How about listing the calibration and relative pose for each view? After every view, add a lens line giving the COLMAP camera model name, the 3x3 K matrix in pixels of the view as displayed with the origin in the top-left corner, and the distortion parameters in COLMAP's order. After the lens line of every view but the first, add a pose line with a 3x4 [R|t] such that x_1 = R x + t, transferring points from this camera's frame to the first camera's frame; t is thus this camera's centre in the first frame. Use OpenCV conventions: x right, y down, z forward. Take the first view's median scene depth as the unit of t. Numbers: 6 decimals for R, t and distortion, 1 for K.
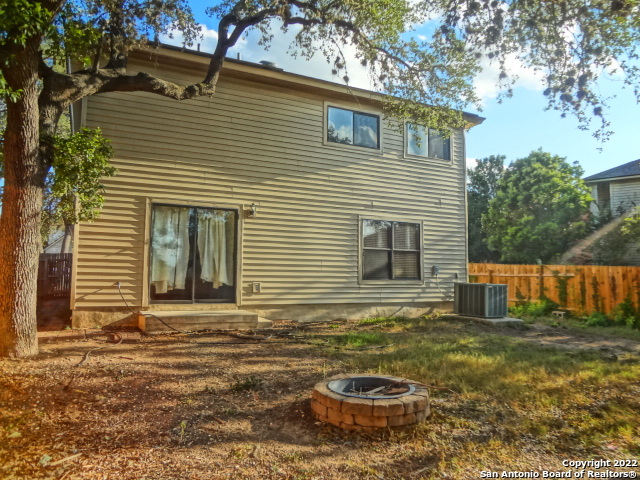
lens RADIAL K [[467.3, 0, 320.2], [0, 467.3, 238.3], [0, 0, 1]] dist [-0.076770, 0.033494]
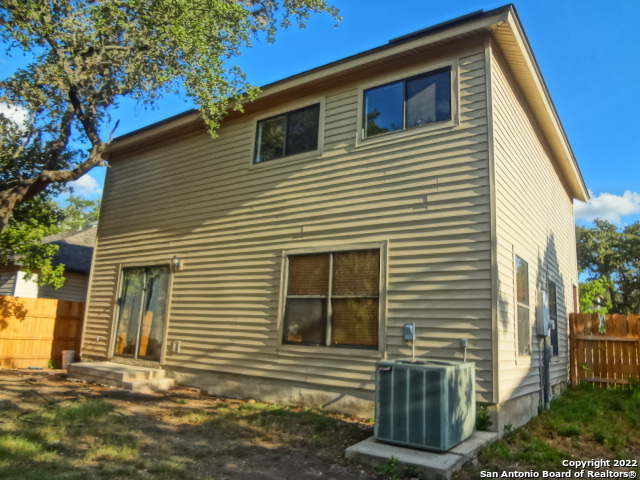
lens RADIAL K [[467.3, 0, 320.2], [0, 467.3, 238.3], [0, 0, 1]] dist [-0.076770, 0.033494]
pose [[0.483224, -0.162739, -0.860239, 0.730142], [0.043266, 0.985810, -0.162191, 0.049645], [0.874427, 0.041155, 0.483408, 0.720480]]
